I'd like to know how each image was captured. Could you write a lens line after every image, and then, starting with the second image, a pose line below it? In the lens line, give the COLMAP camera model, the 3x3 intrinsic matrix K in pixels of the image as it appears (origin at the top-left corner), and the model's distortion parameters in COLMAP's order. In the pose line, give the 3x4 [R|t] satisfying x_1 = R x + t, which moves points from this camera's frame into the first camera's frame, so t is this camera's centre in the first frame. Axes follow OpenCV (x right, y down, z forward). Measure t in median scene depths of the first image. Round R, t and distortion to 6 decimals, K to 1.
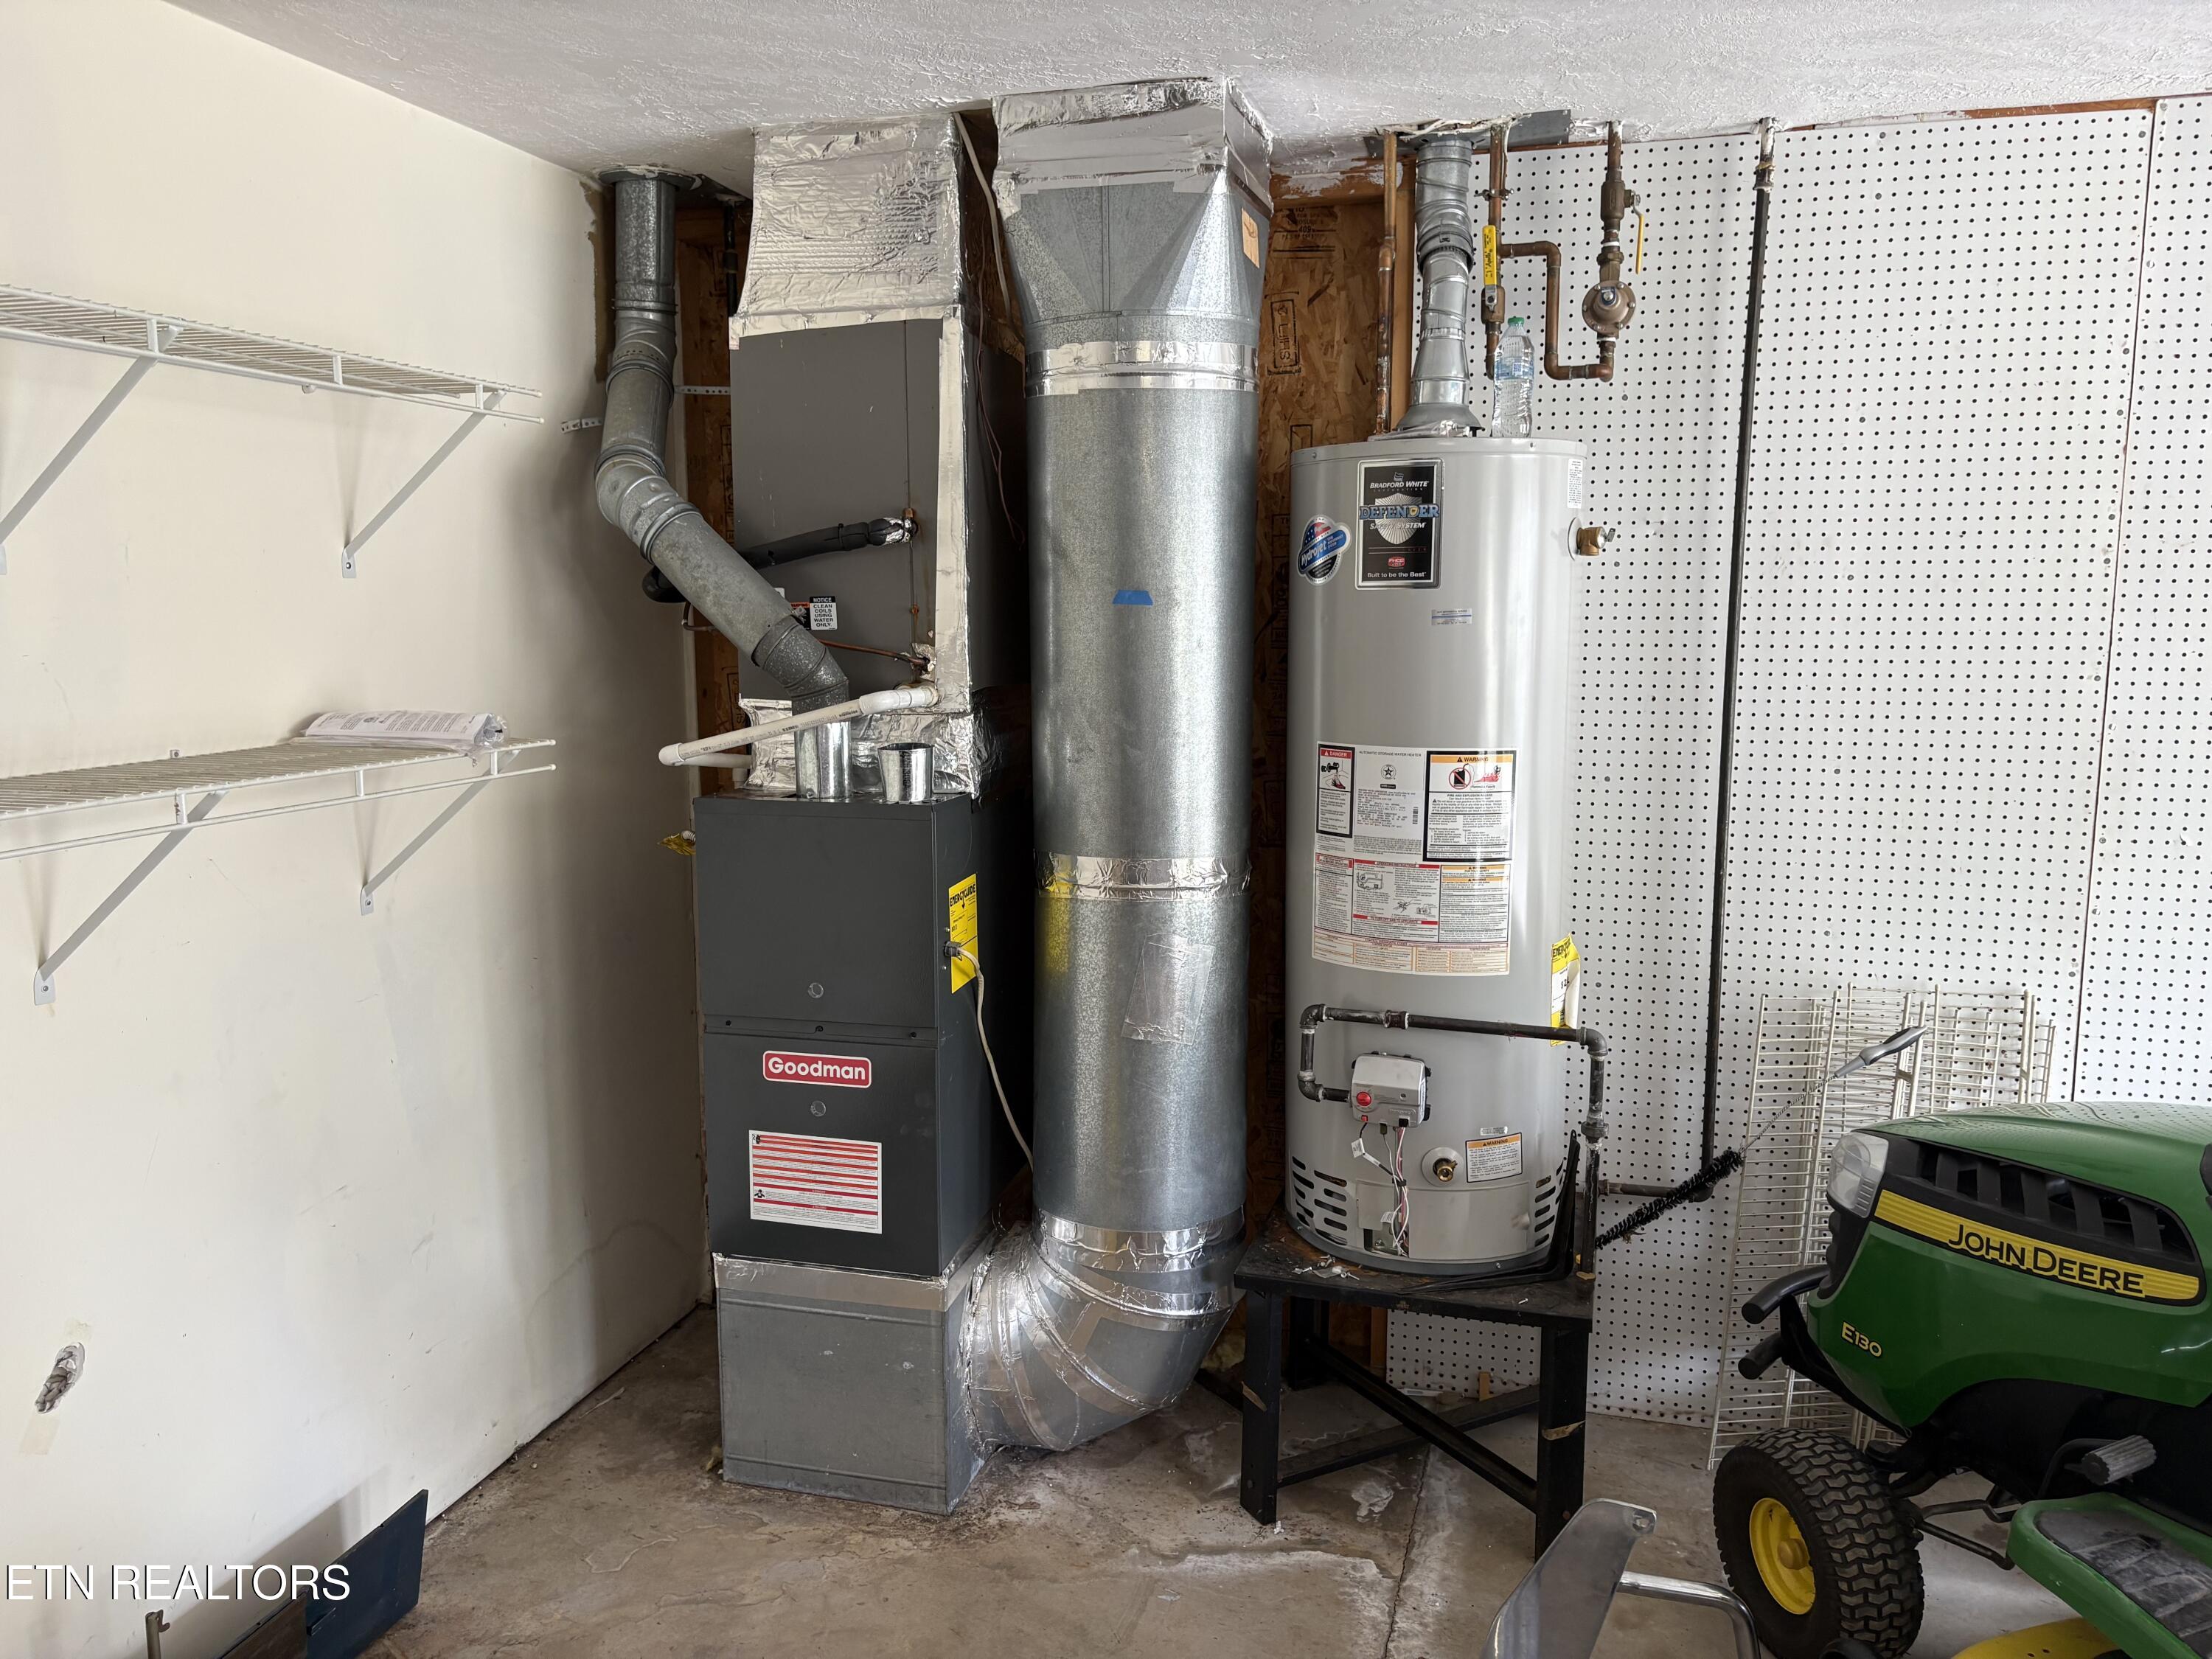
lens RADIAL K [[1683.1, 0, 1106.0], [0, 1683.1, 829.5], [0, 0, 1]] dist [0.074275, -0.084212]
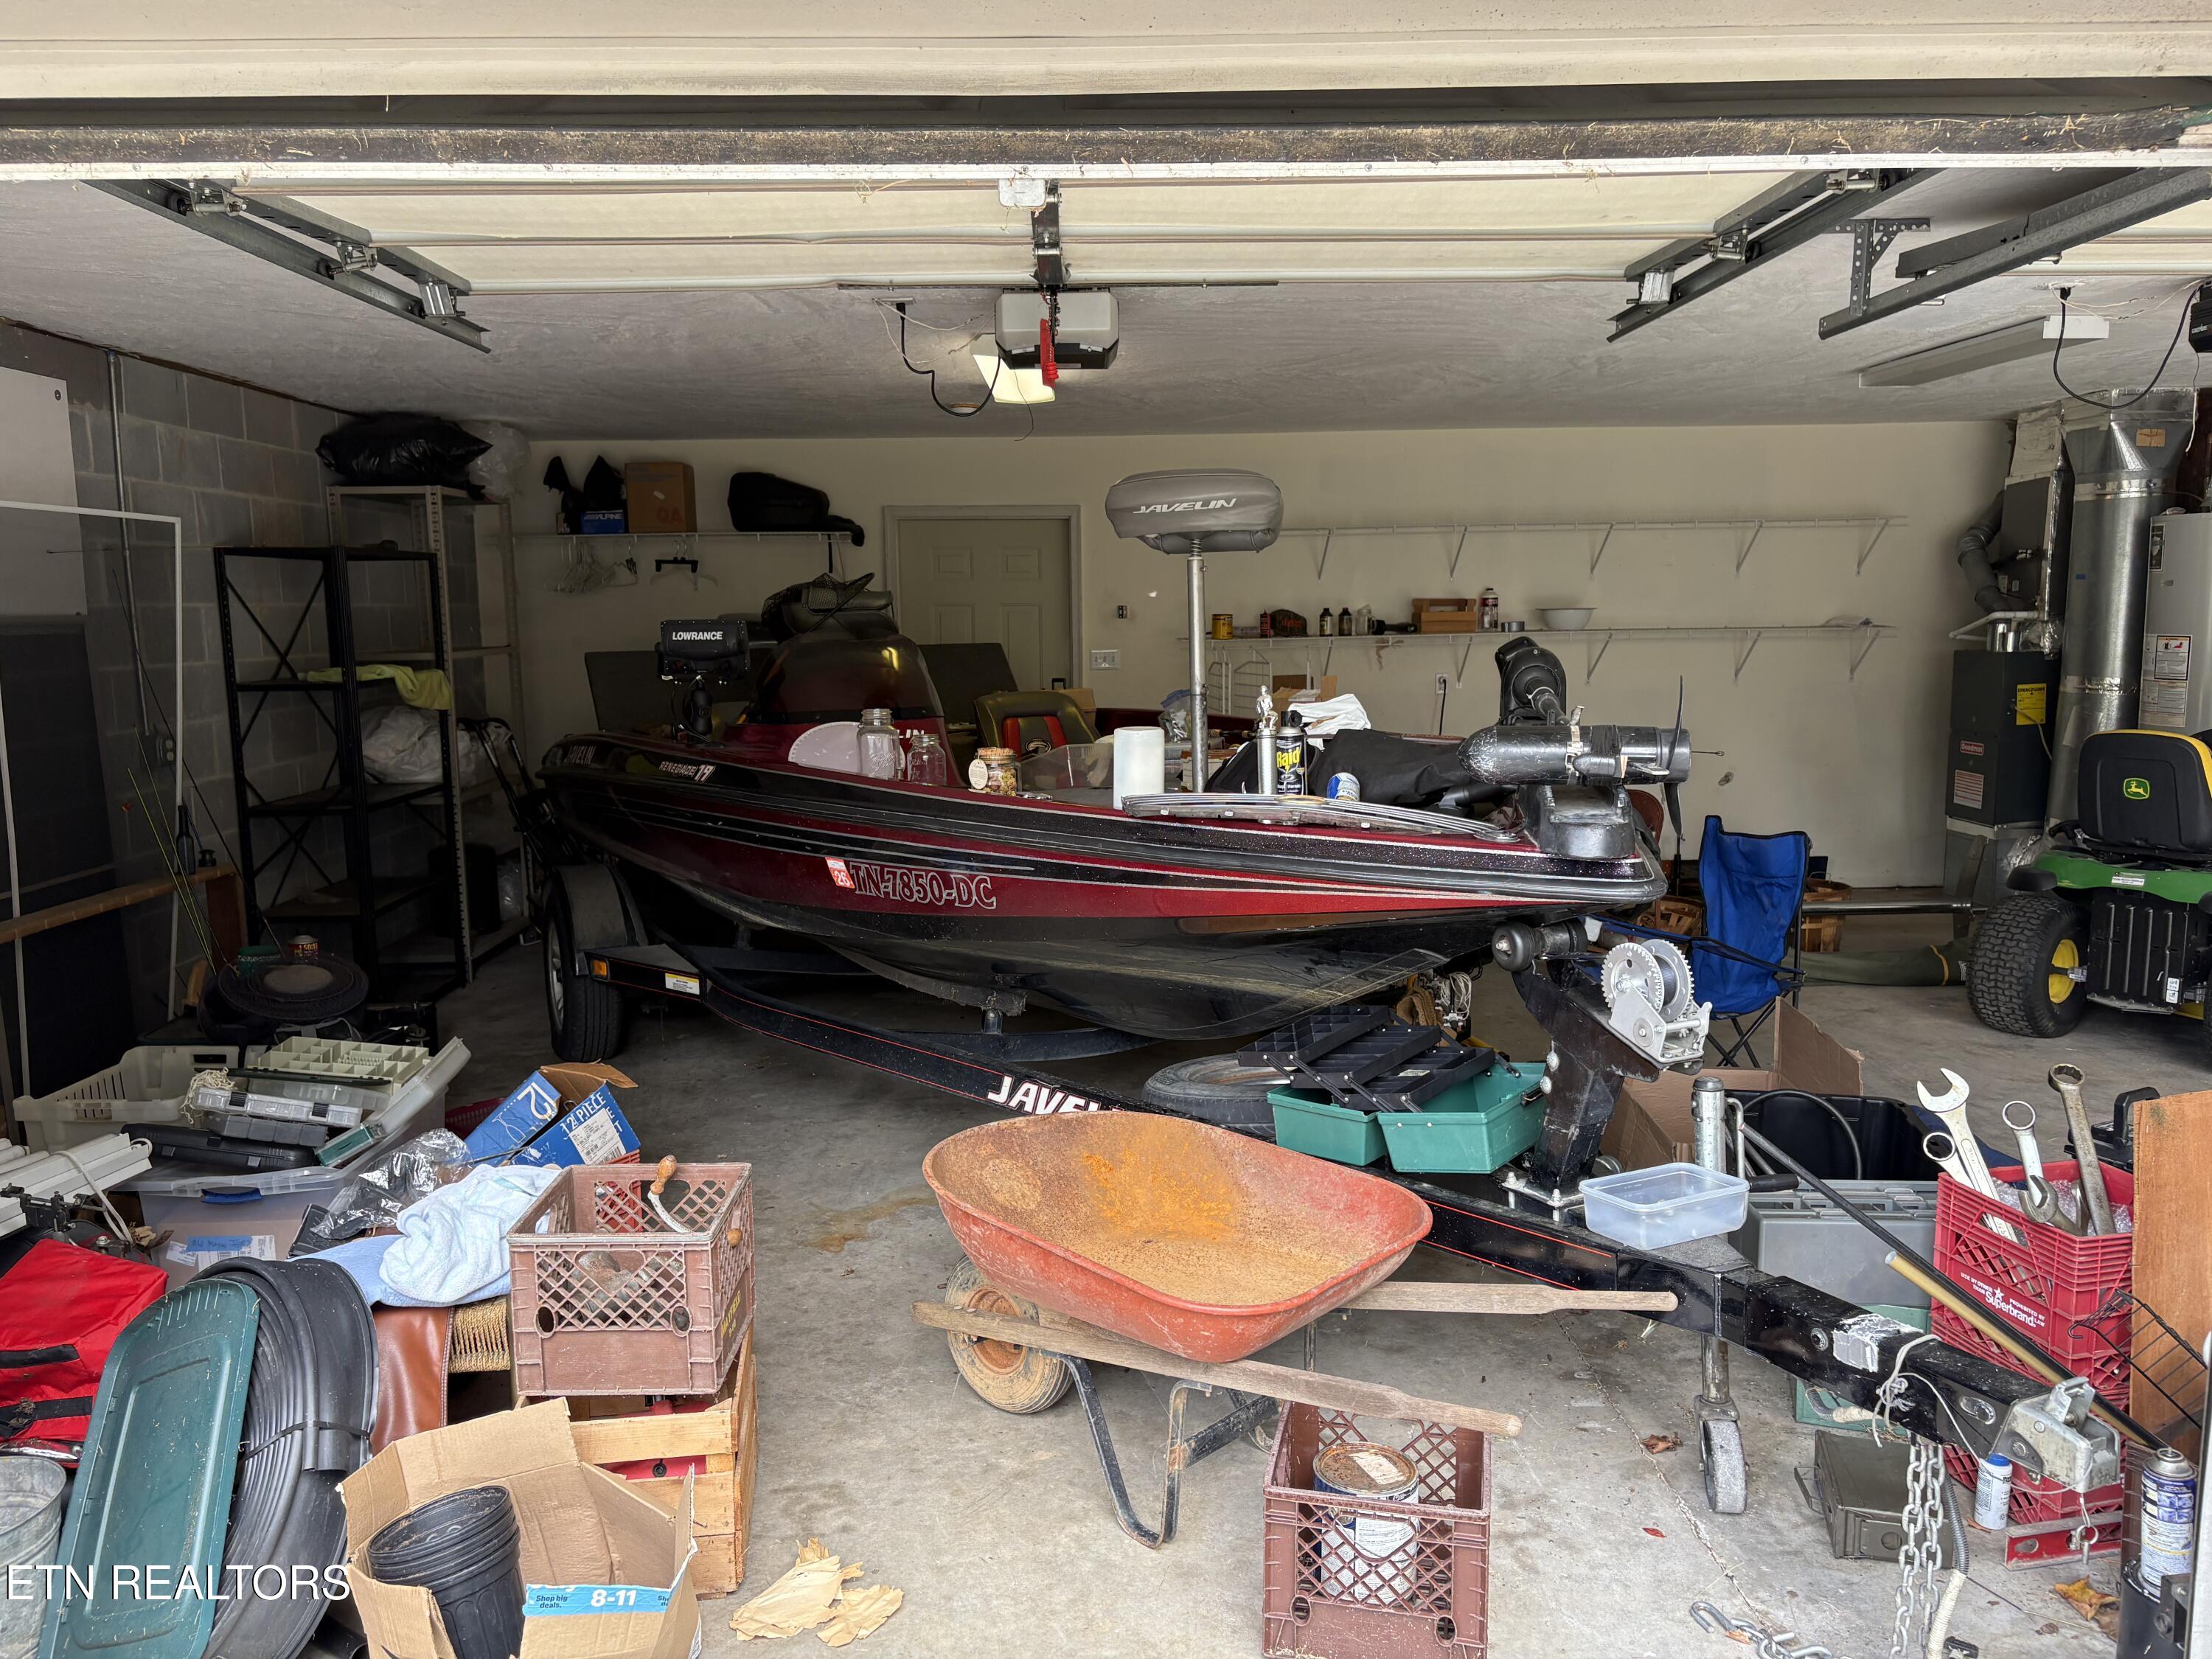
lens RADIAL K [[1683.1, 0, 1106.0], [0, 1683.1, 829.5], [0, 0, 1]] dist [0.074275, -0.084212]
pose [[0.288415, 0.124898, -0.949325, 2.174477], [-0.125021, 0.987880, 0.091988, 0.200252], [0.949308, 0.092155, 0.300534, -1.234232]]
